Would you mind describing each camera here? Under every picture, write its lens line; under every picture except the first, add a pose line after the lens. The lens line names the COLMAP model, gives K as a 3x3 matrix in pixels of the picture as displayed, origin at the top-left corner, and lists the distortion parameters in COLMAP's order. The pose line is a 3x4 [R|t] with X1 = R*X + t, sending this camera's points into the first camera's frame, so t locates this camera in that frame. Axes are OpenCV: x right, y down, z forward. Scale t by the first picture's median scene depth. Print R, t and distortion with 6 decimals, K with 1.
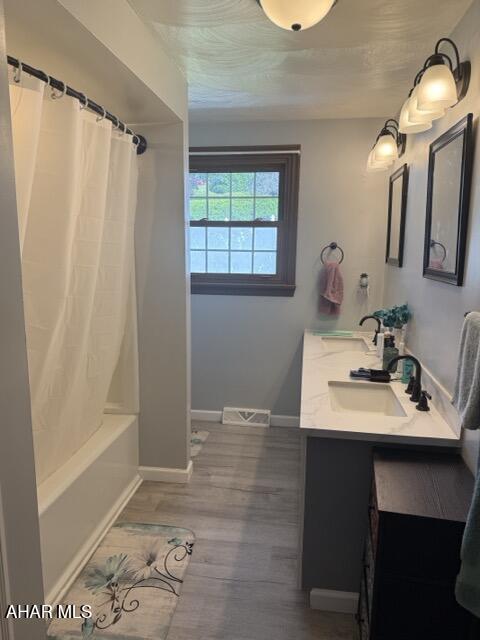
lens RADIAL K [[447.8, 0, 240.6], [0, 447.8, 319.4], [0, 0, 1]] dist [0.027836, -0.040093]
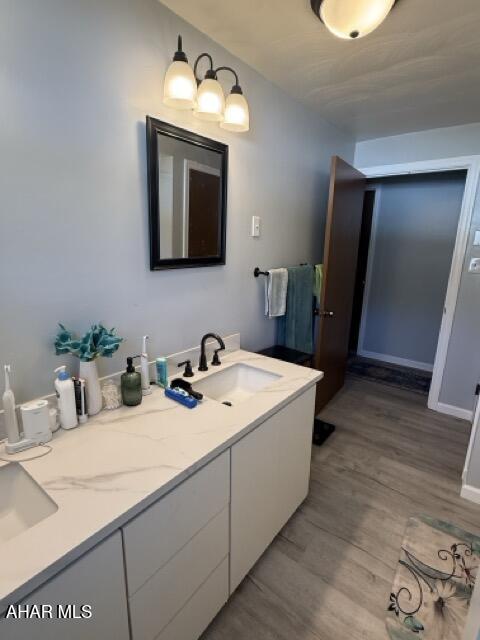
lens RADIAL K [[324.6, 0, 240.4], [0, 324.6, 319.0], [0, 0, 1]] dist [0.000906, 0.000981]
pose [[-0.868980, -0.139743, 0.474706, -0.085382], [0.057105, 0.924570, 0.376708, -0.261083], [-0.491541, 0.354460, -0.795453, 1.555099]]
